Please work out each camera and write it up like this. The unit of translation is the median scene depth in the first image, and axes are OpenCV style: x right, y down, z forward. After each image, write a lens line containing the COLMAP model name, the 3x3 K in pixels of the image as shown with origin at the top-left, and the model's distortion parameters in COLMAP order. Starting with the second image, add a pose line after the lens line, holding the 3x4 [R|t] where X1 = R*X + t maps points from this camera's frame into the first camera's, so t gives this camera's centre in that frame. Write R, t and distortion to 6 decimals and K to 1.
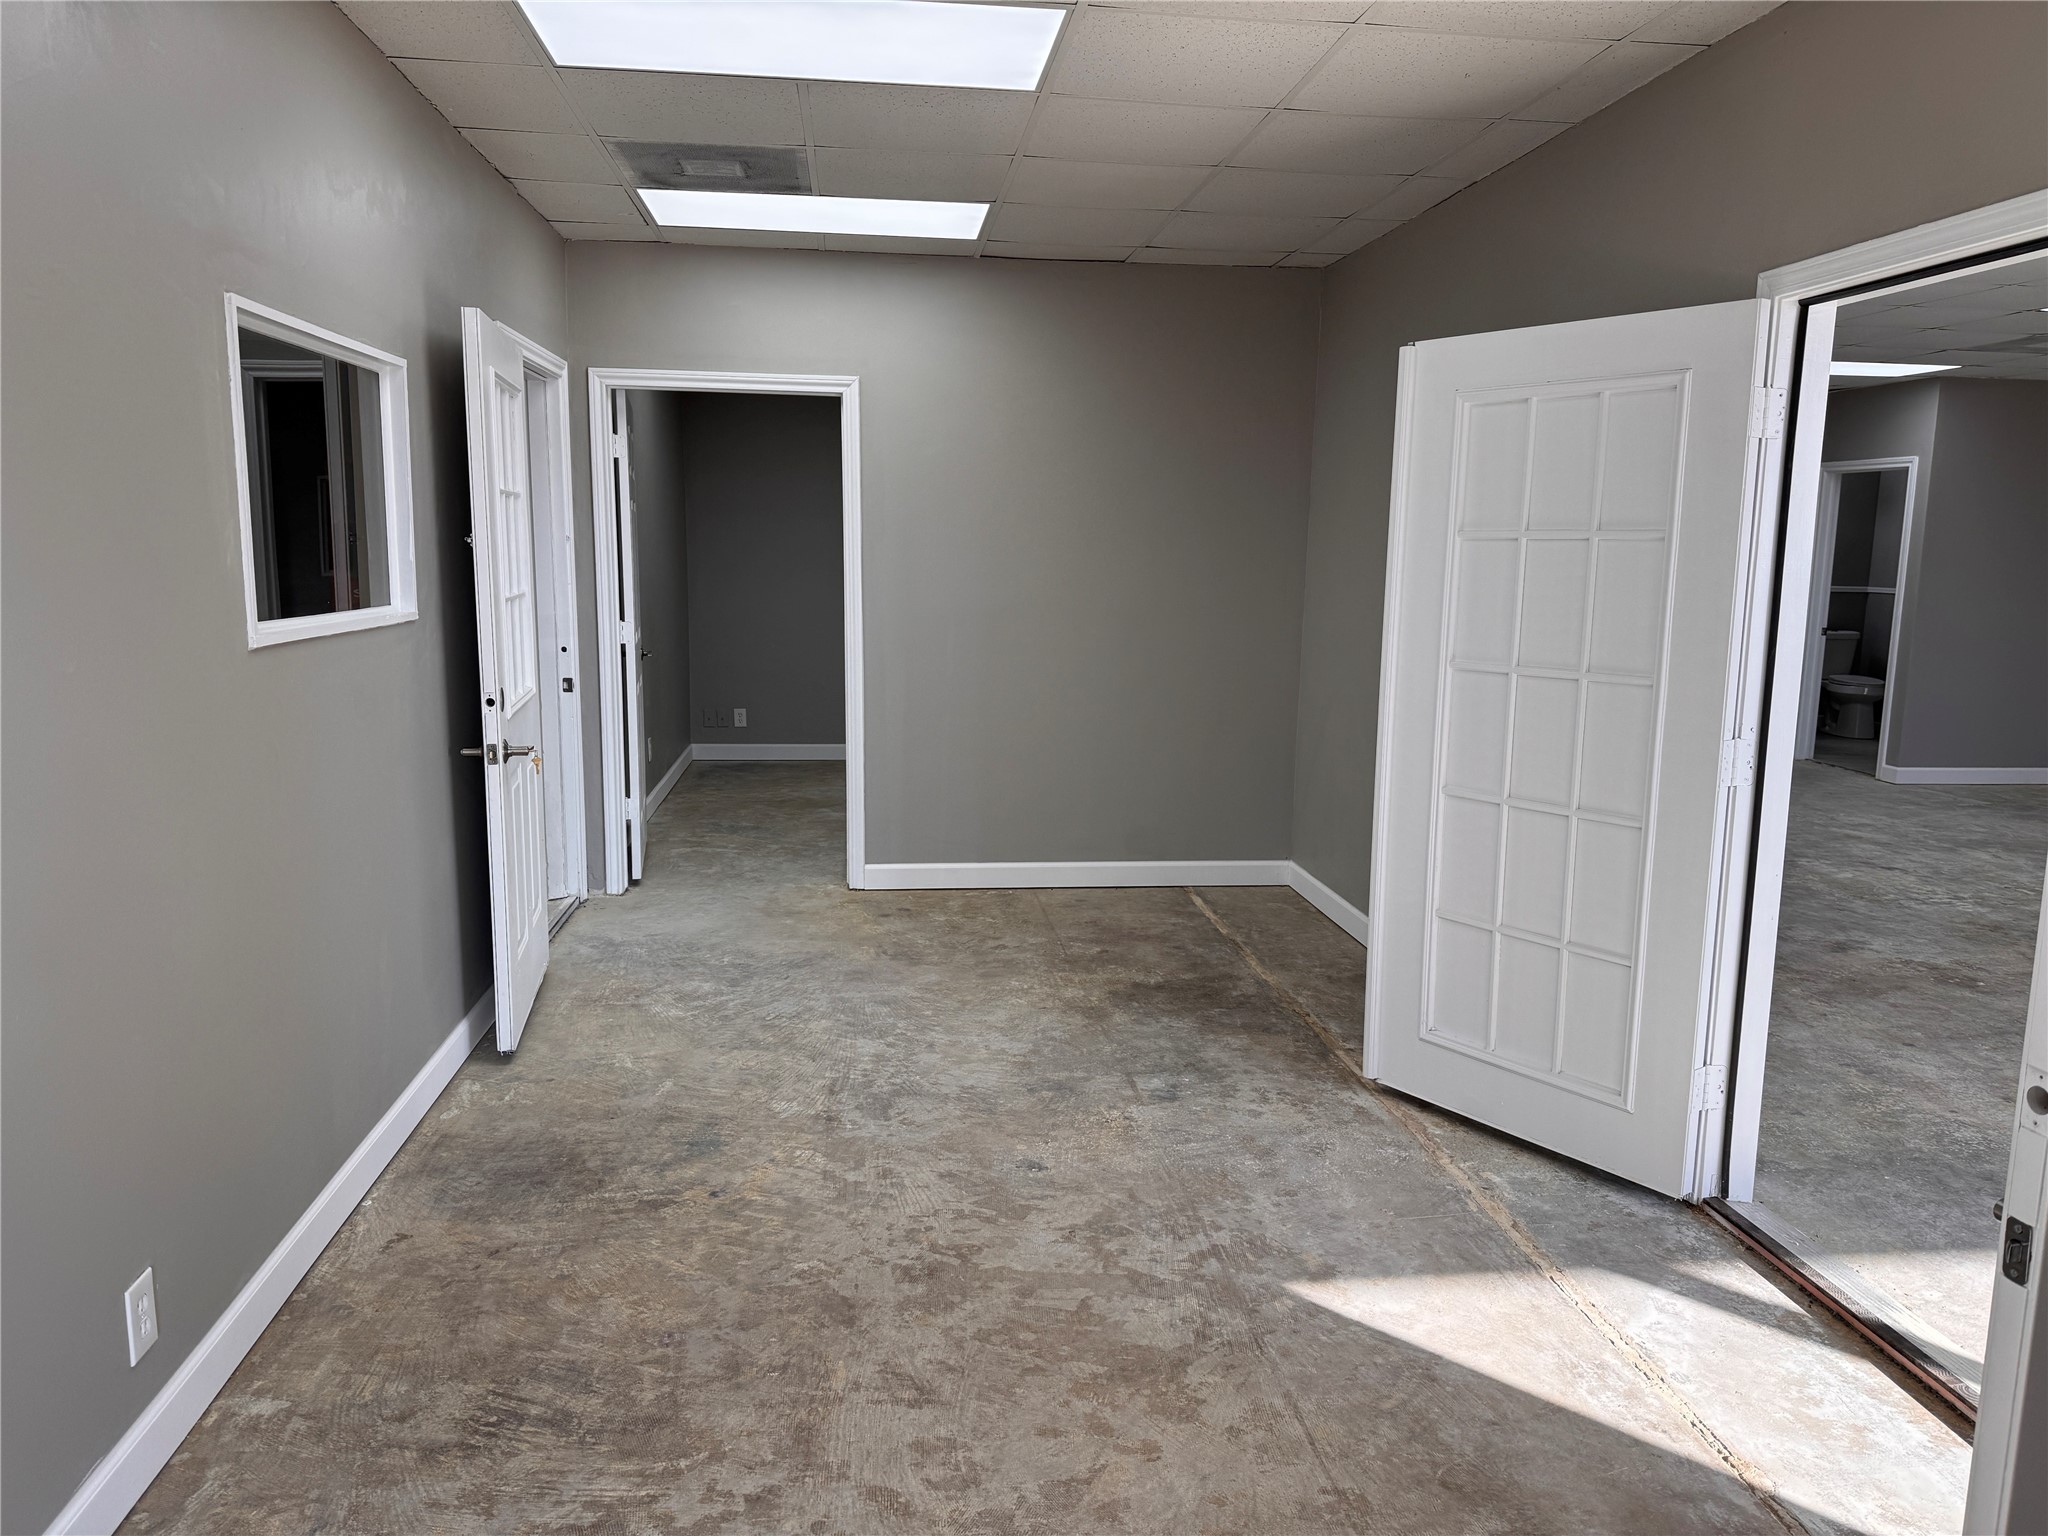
lens RADIAL K [[1437.8, 0, 1025.5], [0, 1437.8, 748.6], [0, 0, 1]] dist [0.072602, -0.103096]
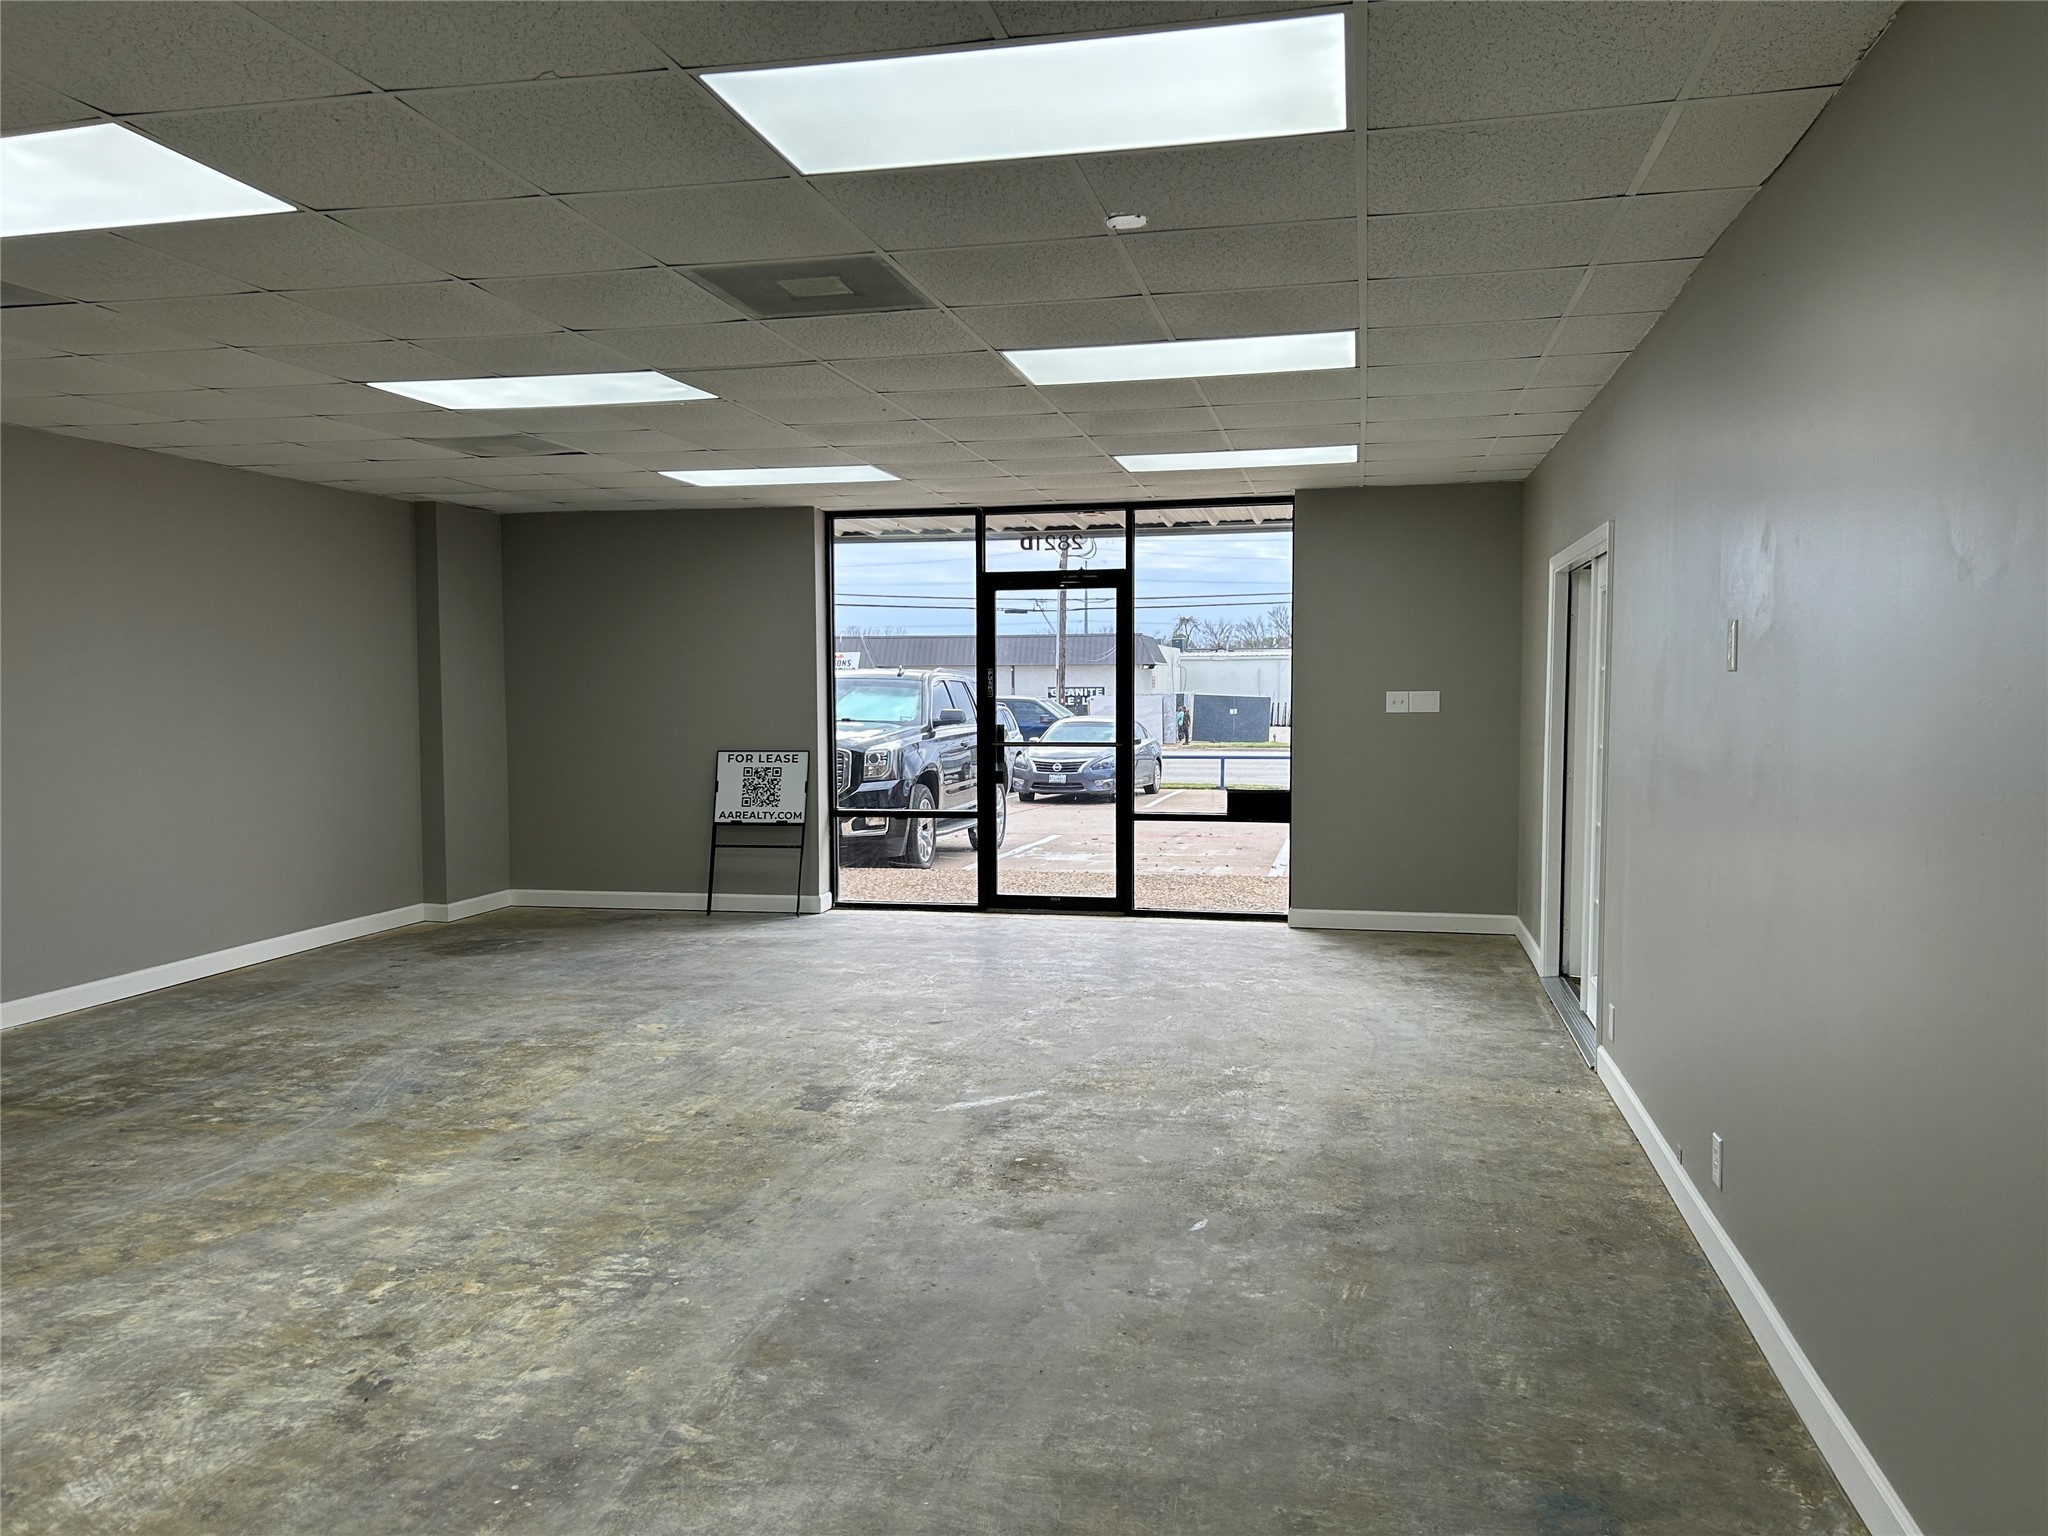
lens RADIAL K [[1548.7, 0, 1023.9], [0, 1548.7, 767.2], [0, 0, 1]] dist [0.040830, -0.044770]
pose [[-0.943941, -0.032034, 0.328557, 0.541472], [0.034386, 0.980325, 0.194372, -0.387503], [-0.328320, 0.194773, -0.924267, 2.785577]]
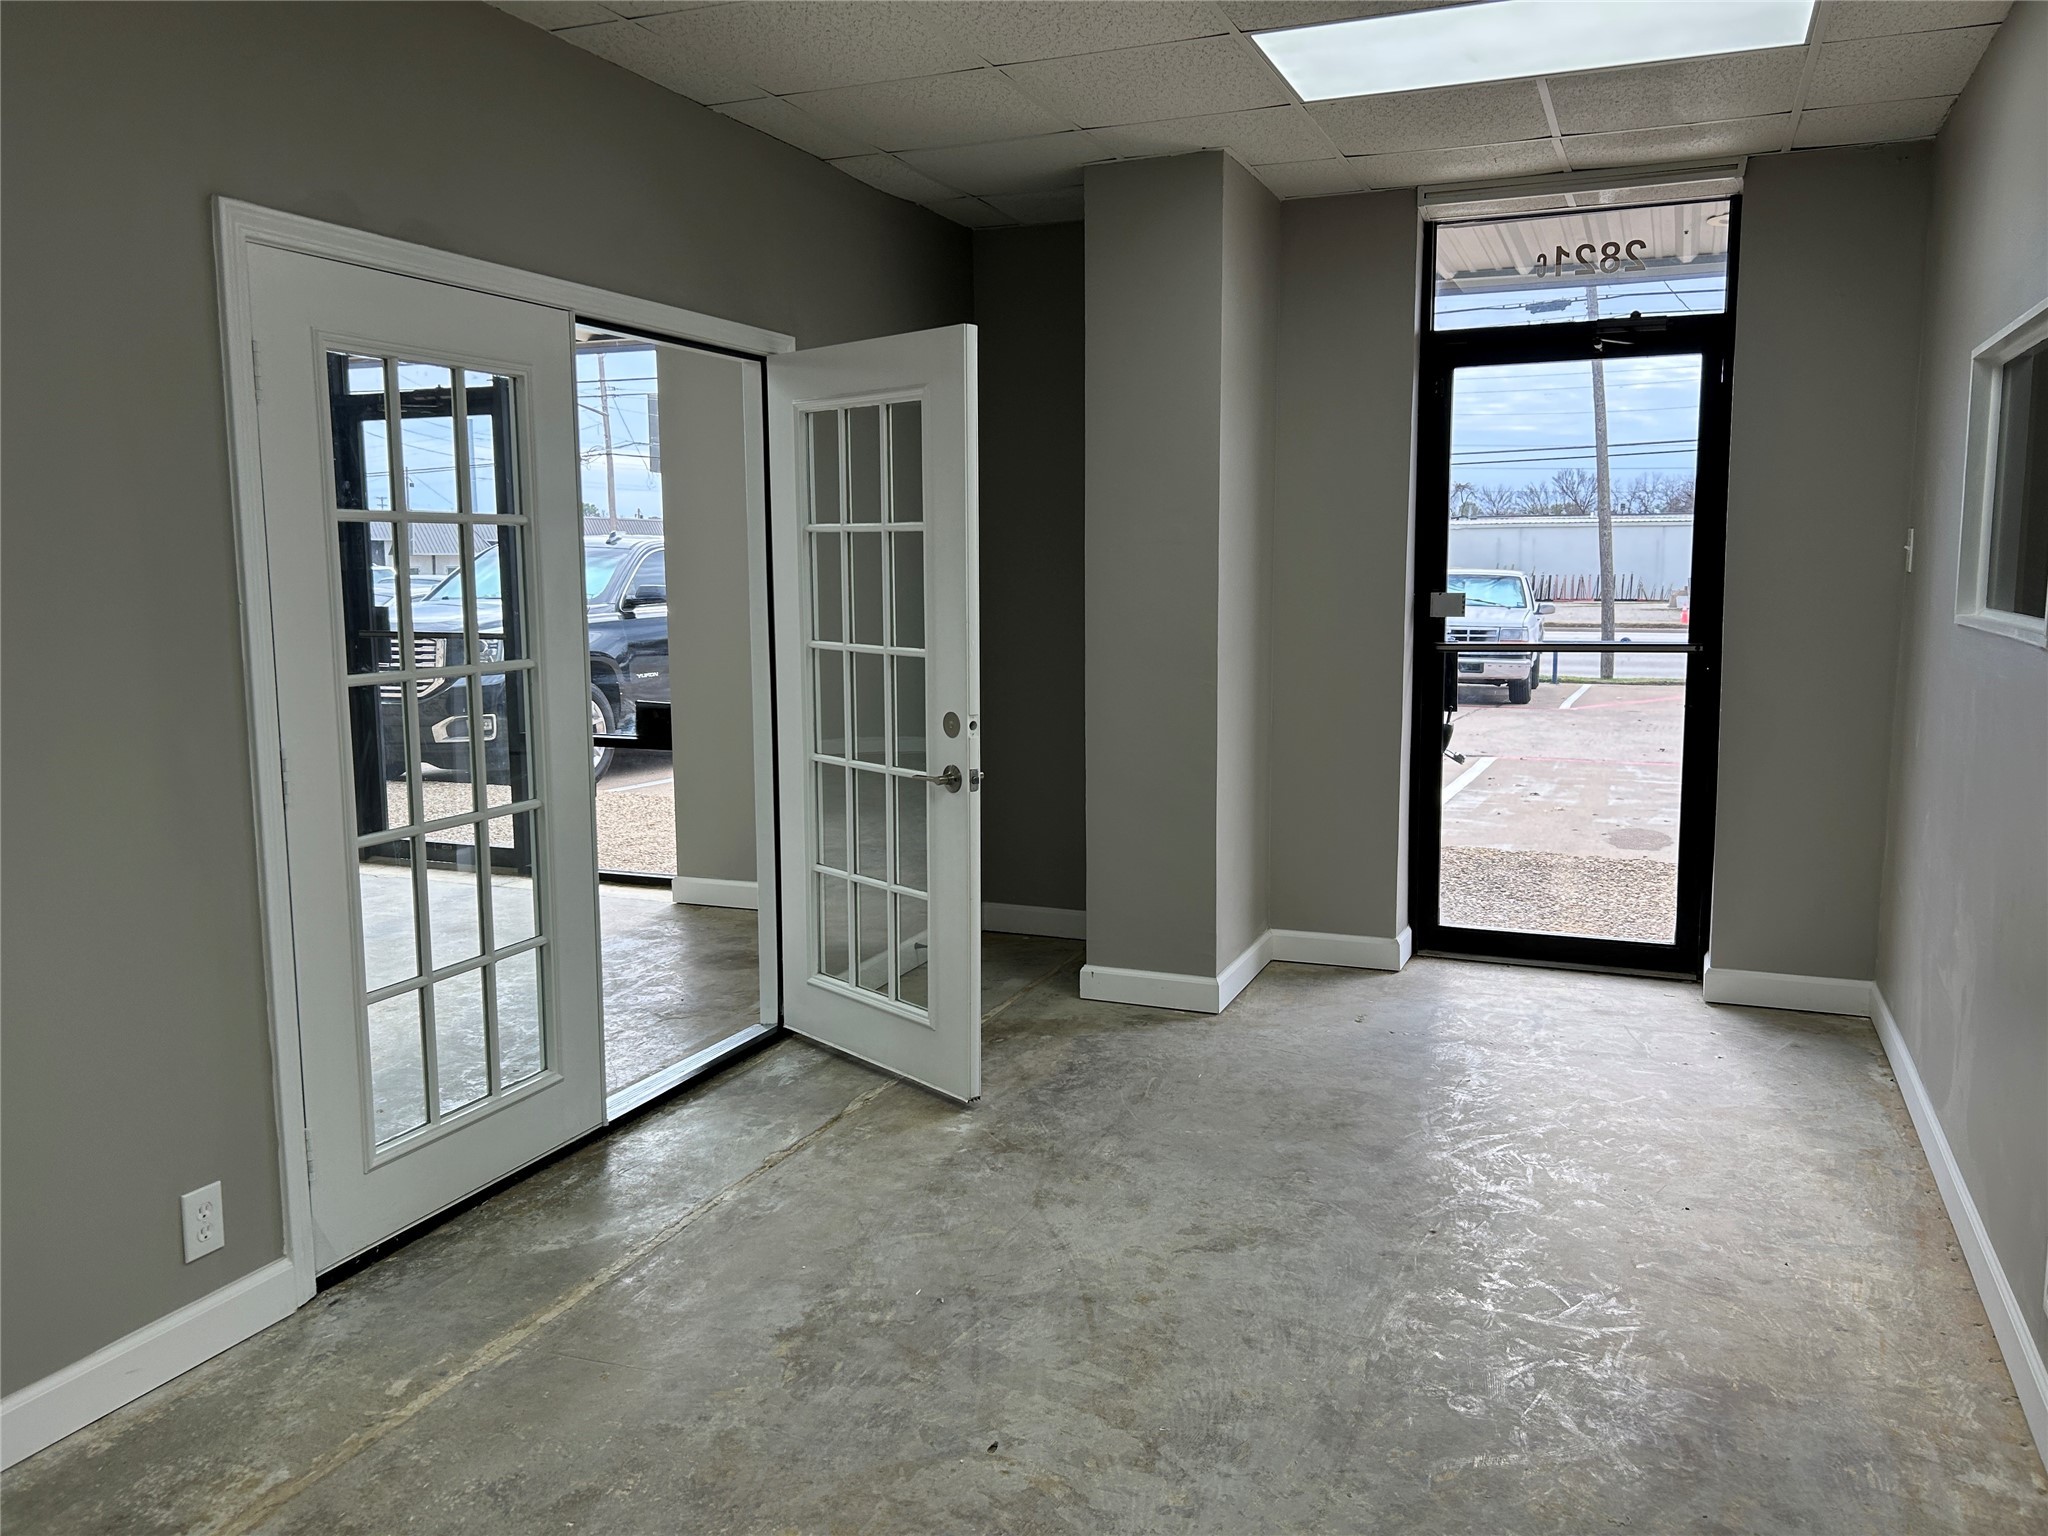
lens RADIAL K [[1548.7, 0, 1028.4], [0, 1548.7, 766.4], [0, 0, 1]] dist [0.040830, -0.044770]
pose [[-0.870217, -0.075928, 0.486783, -0.328714], [0.062425, 0.963096, 0.261818, -0.201870], [-0.488698, 0.258226, -0.833363, 1.477716]]
